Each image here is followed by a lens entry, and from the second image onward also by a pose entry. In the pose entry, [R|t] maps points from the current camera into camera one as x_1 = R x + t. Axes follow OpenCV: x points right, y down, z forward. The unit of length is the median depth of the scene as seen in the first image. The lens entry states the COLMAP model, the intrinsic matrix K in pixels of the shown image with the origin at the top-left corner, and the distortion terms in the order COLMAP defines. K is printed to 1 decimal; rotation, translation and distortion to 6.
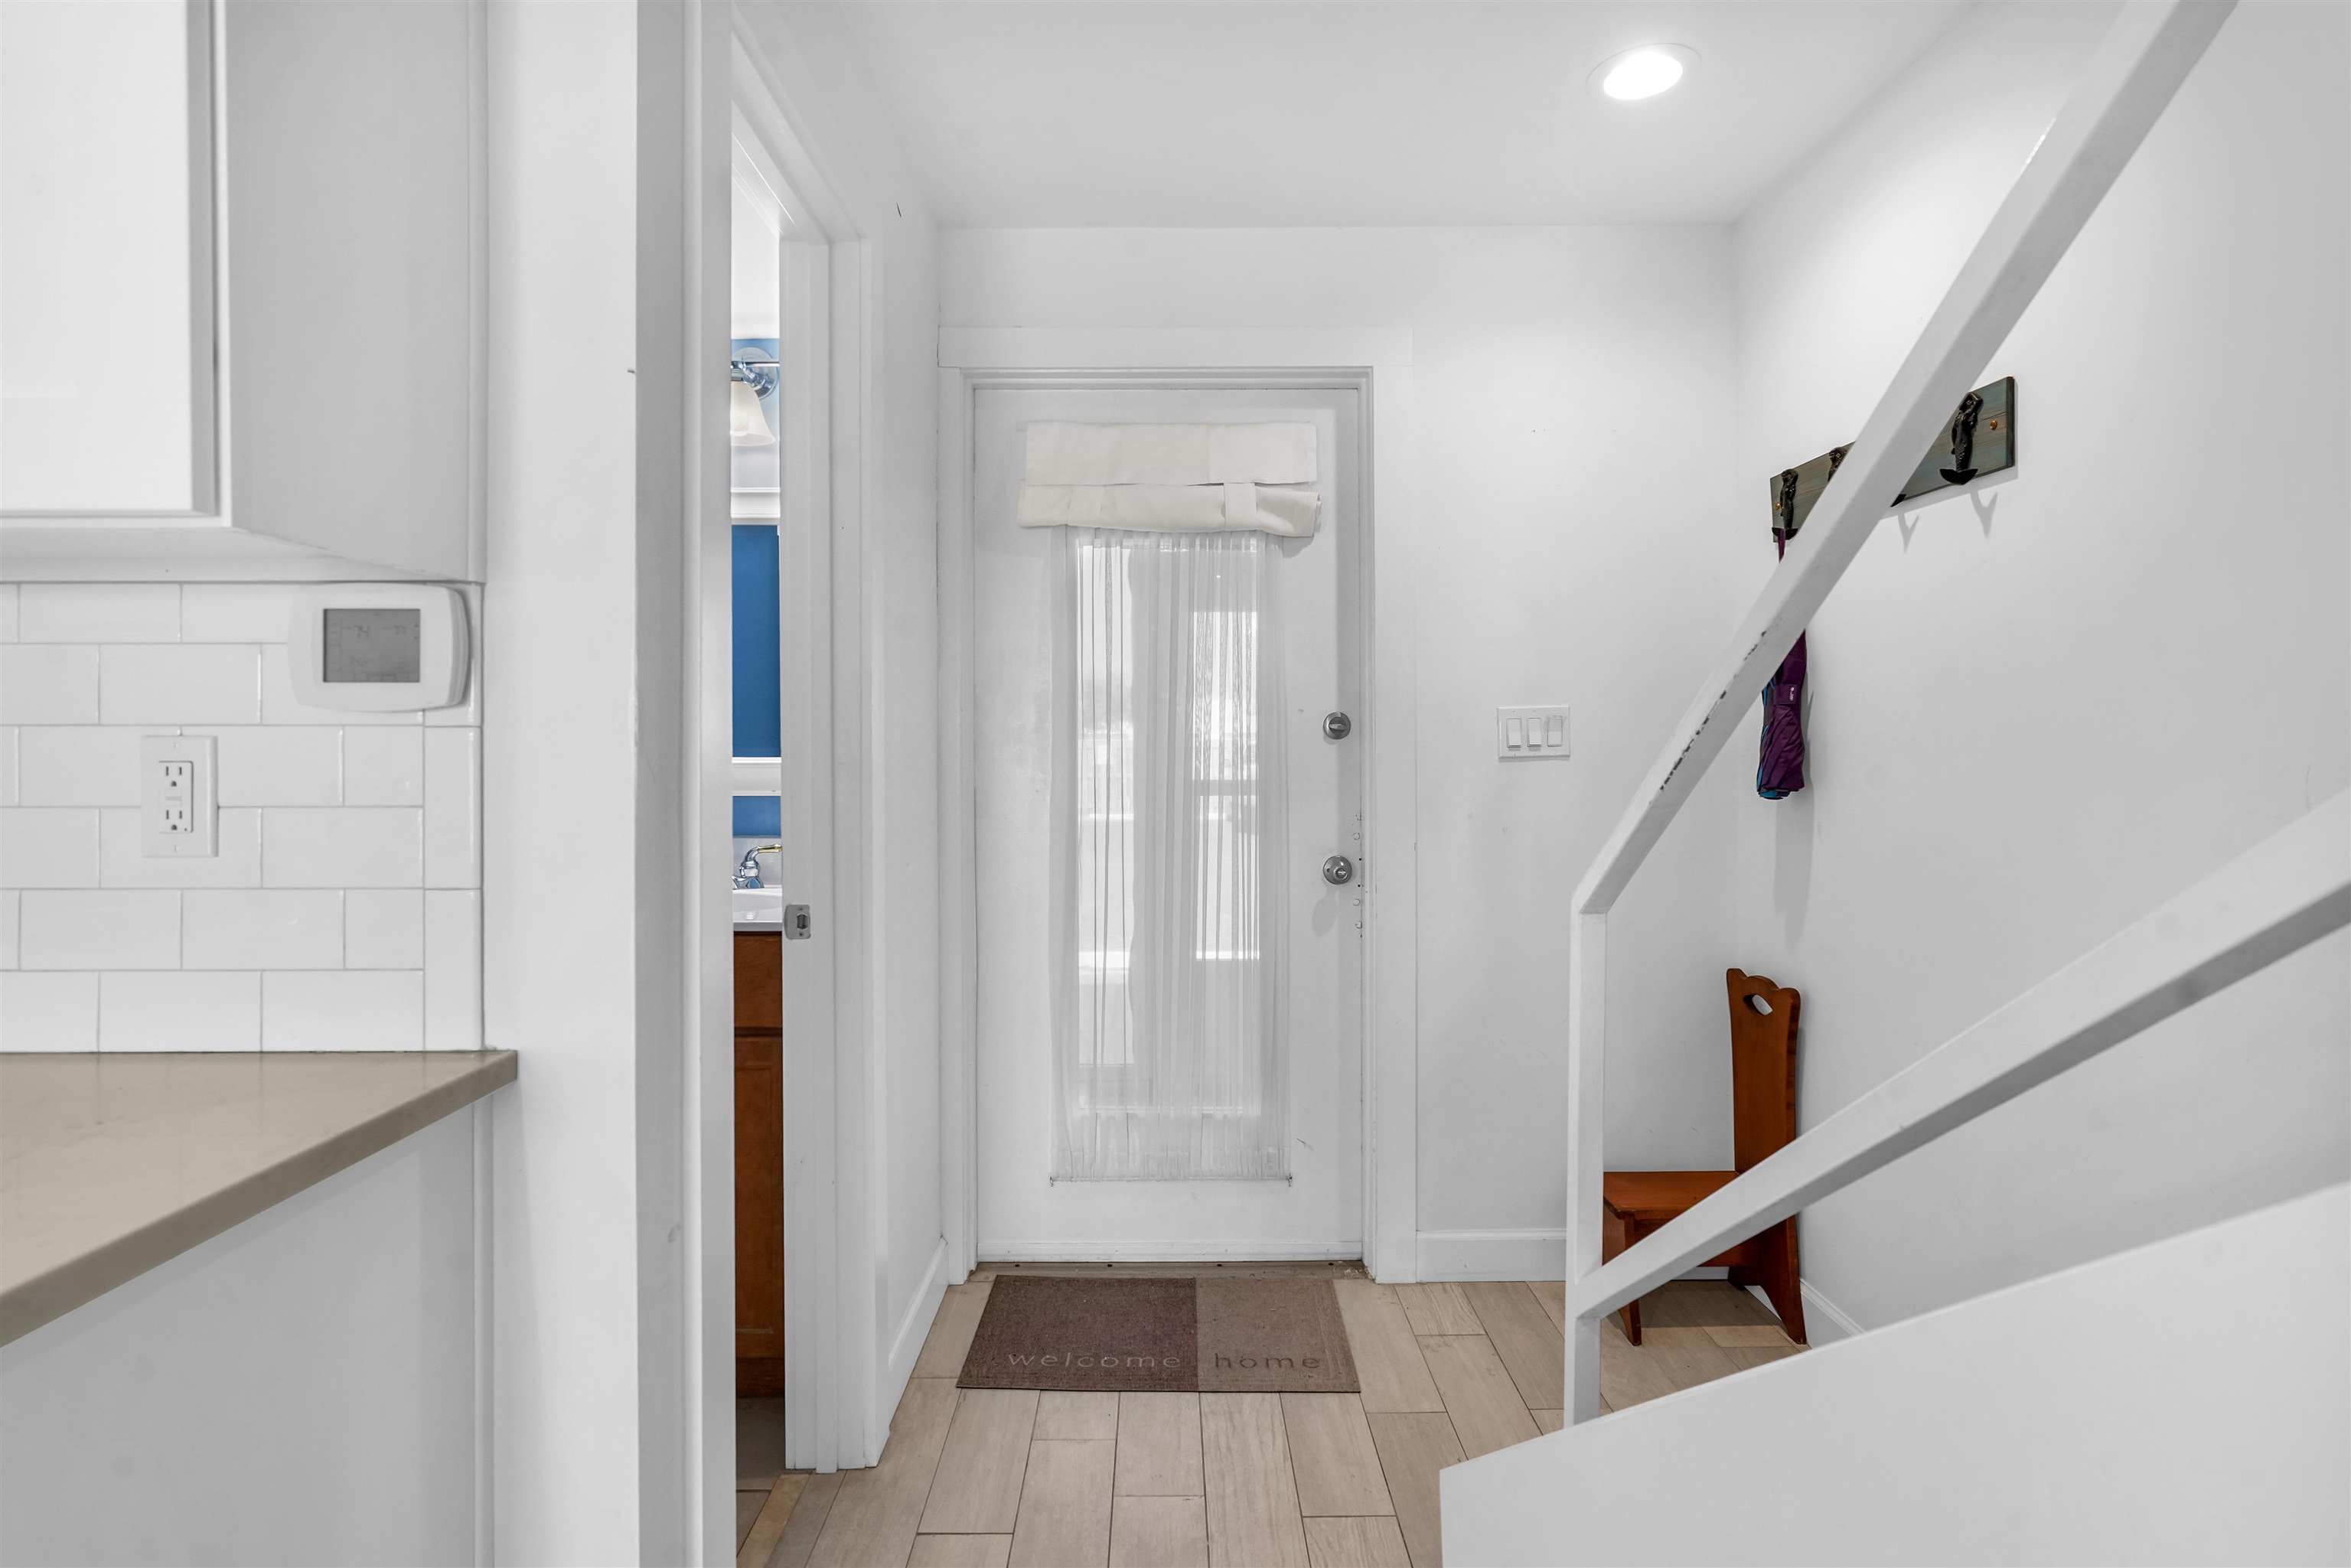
lens RADIAL K [[1136.3, 0, 1169.4], [0, 1136.3, 755.5], [0, 0, 1]] dist [0.002737, 0.000898]
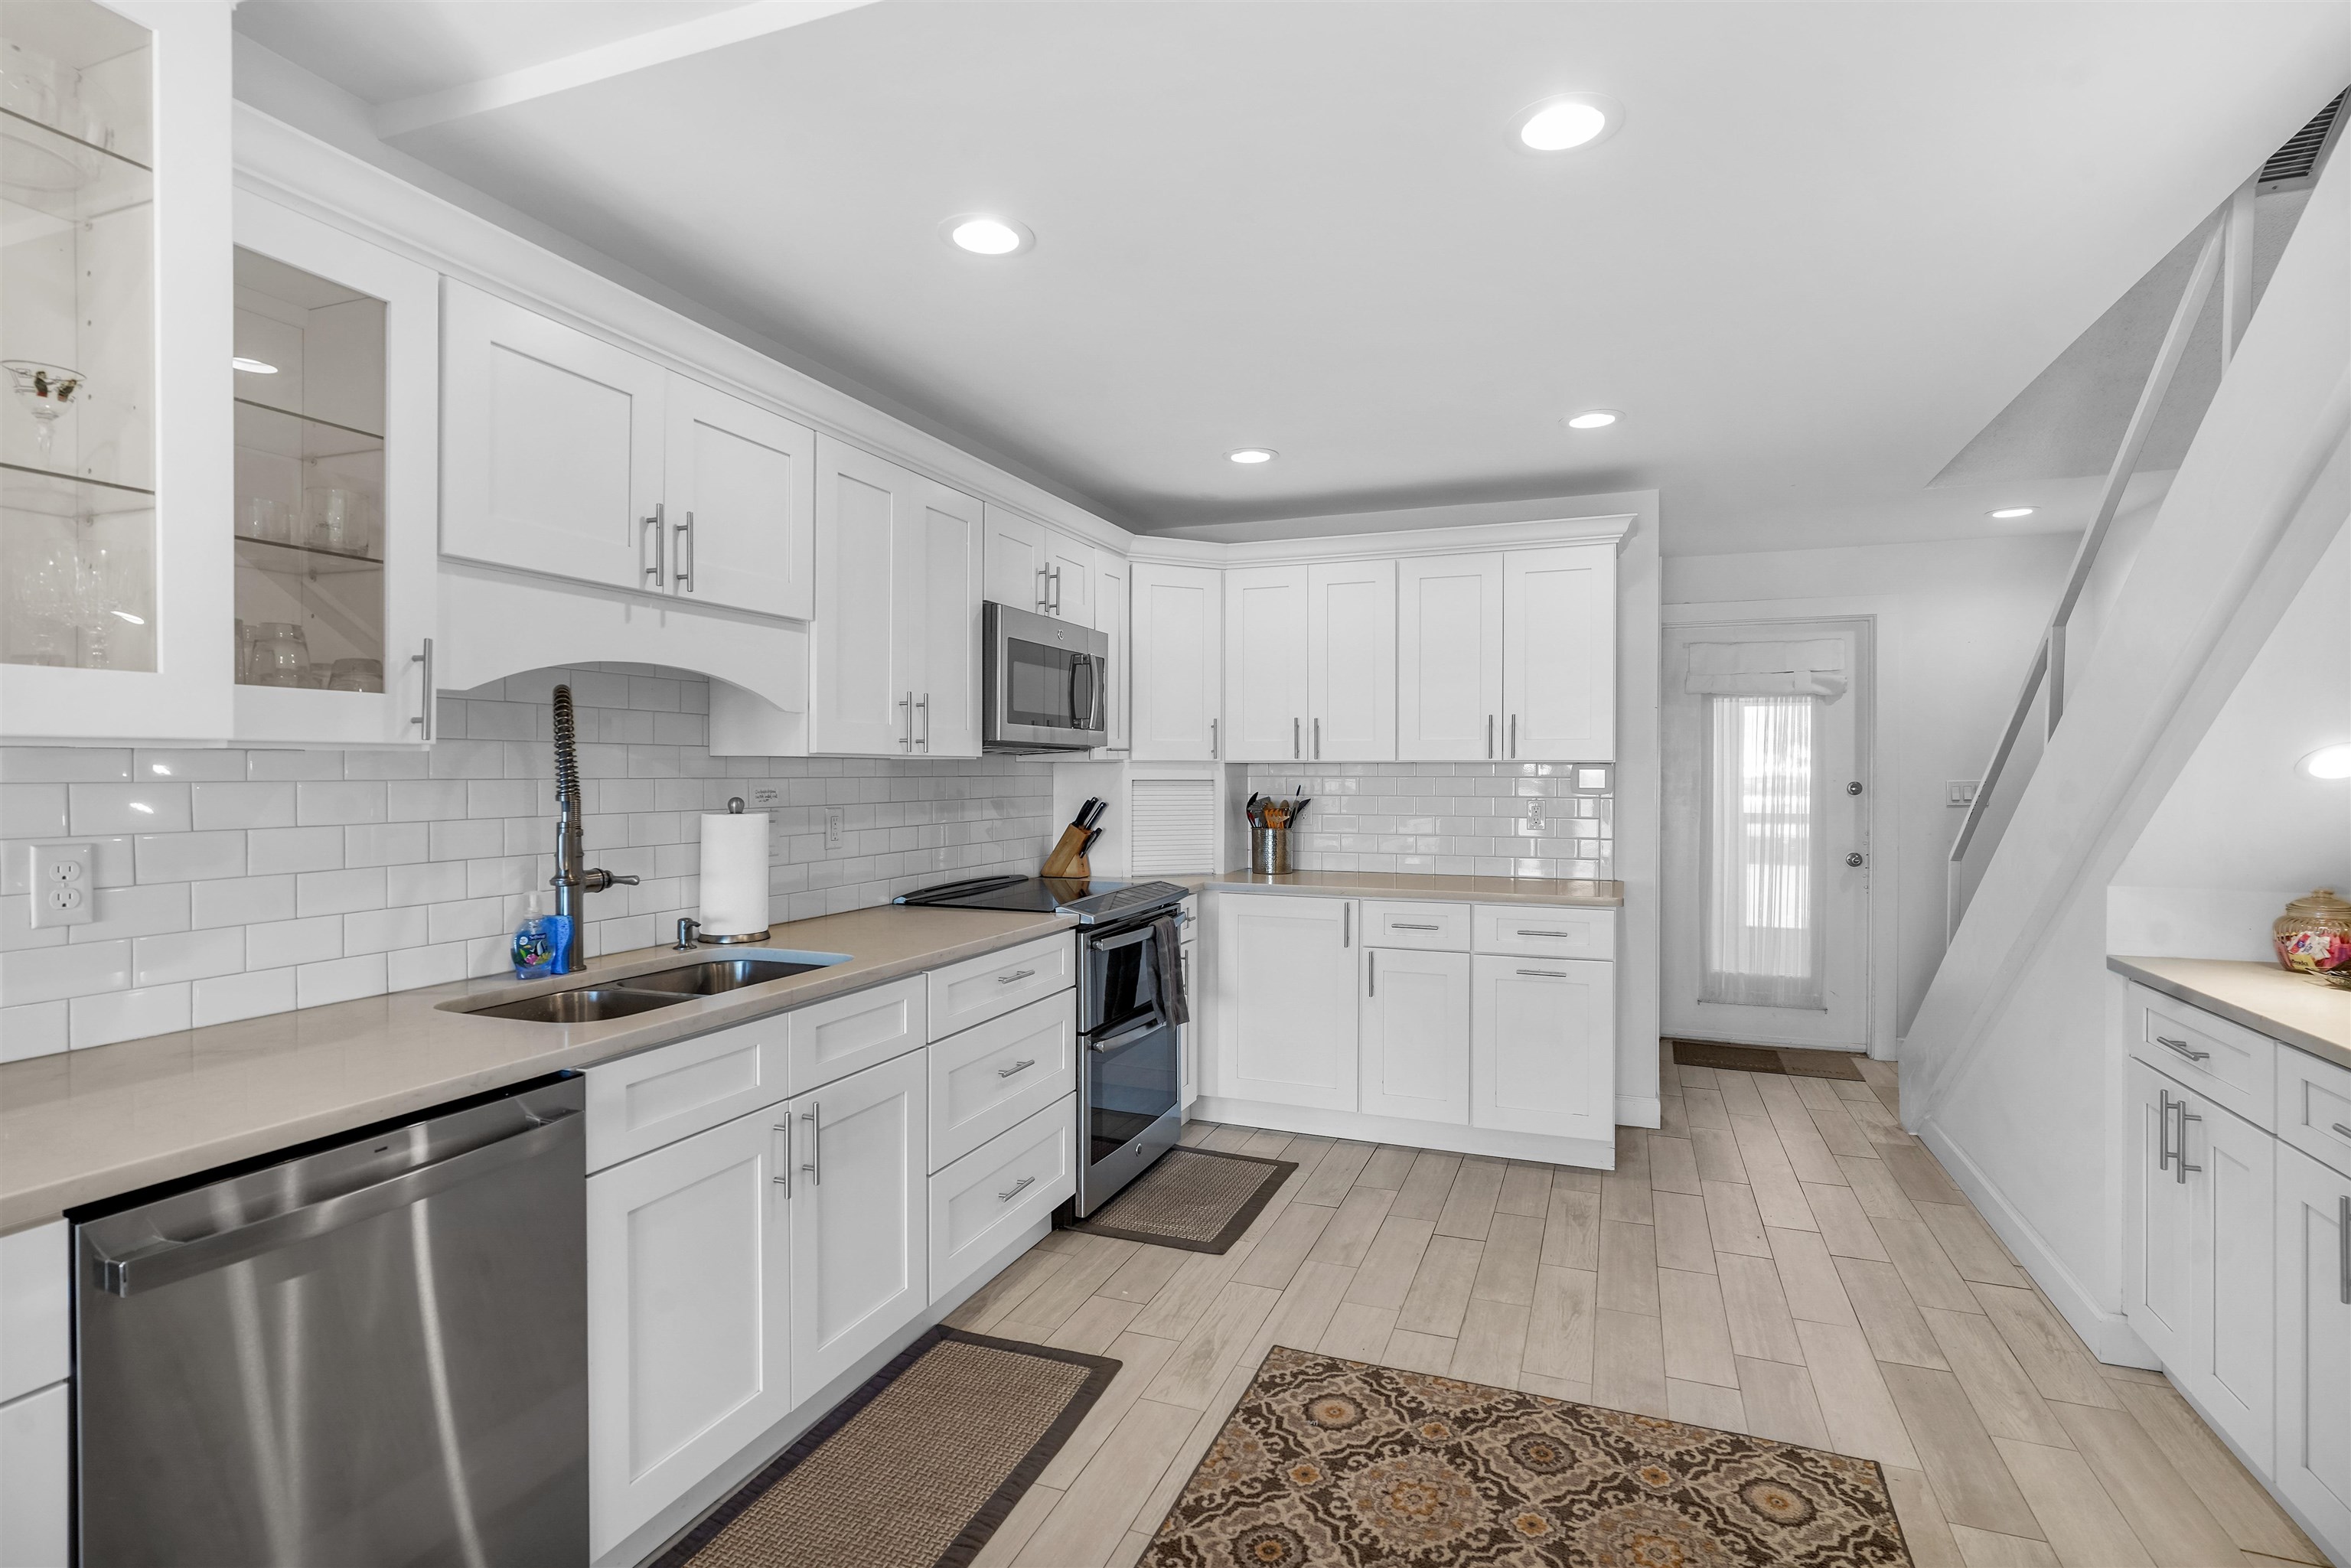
lens RADIAL K [[1145.4, 0, 1179.9], [0, 1145.4, 778.7], [0, 0, 1]] dist [0.000079, 0.001616]
pose [[0.934624, 0.007297, -0.355563, -0.258773], [-0.006362, 0.999973, 0.003800, -0.045022], [0.355581, -0.001290, 0.934645, -1.377040]]
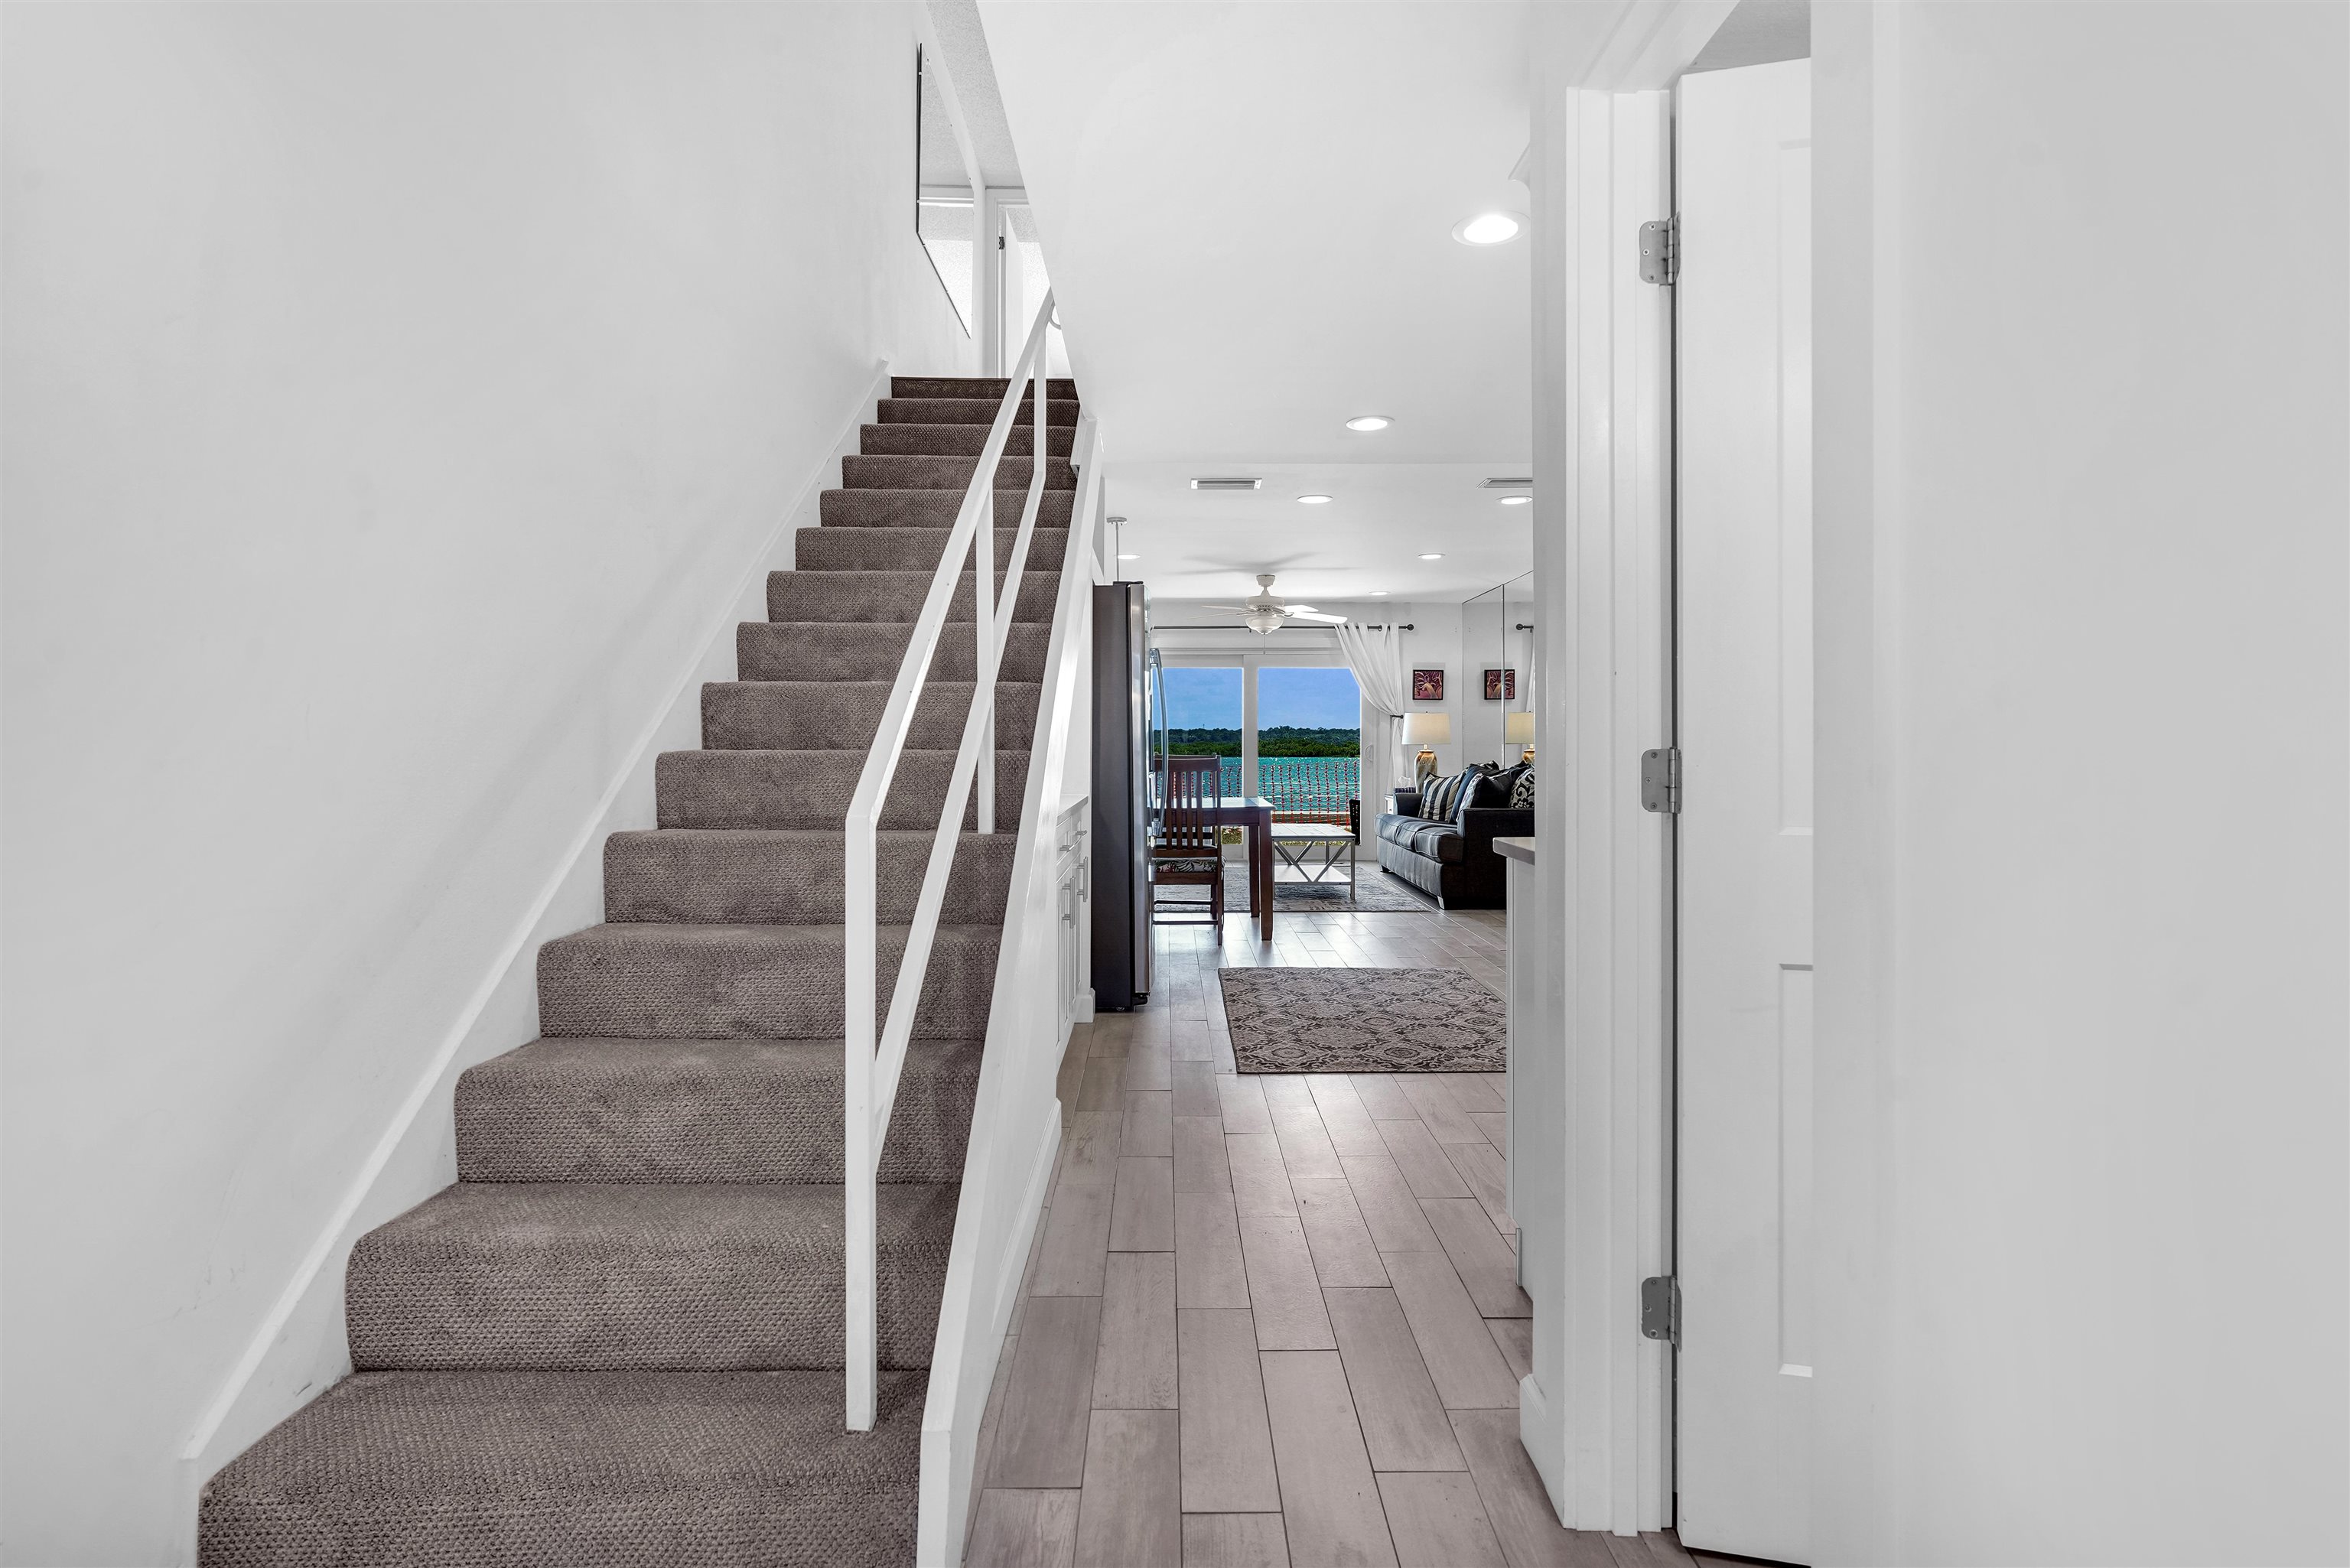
lens RADIAL K [[1170.8, 0, 1161.2], [0, 1170.8, 742.6], [0, 0, 1]] dist [-0.007577, 0.007149]
pose [[-0.999992, -0.000770, -0.003913, 0.034980], [-0.000790, 0.999988, 0.004927, 0.024106], [0.003909, 0.004930, -0.999980, 1.149355]]
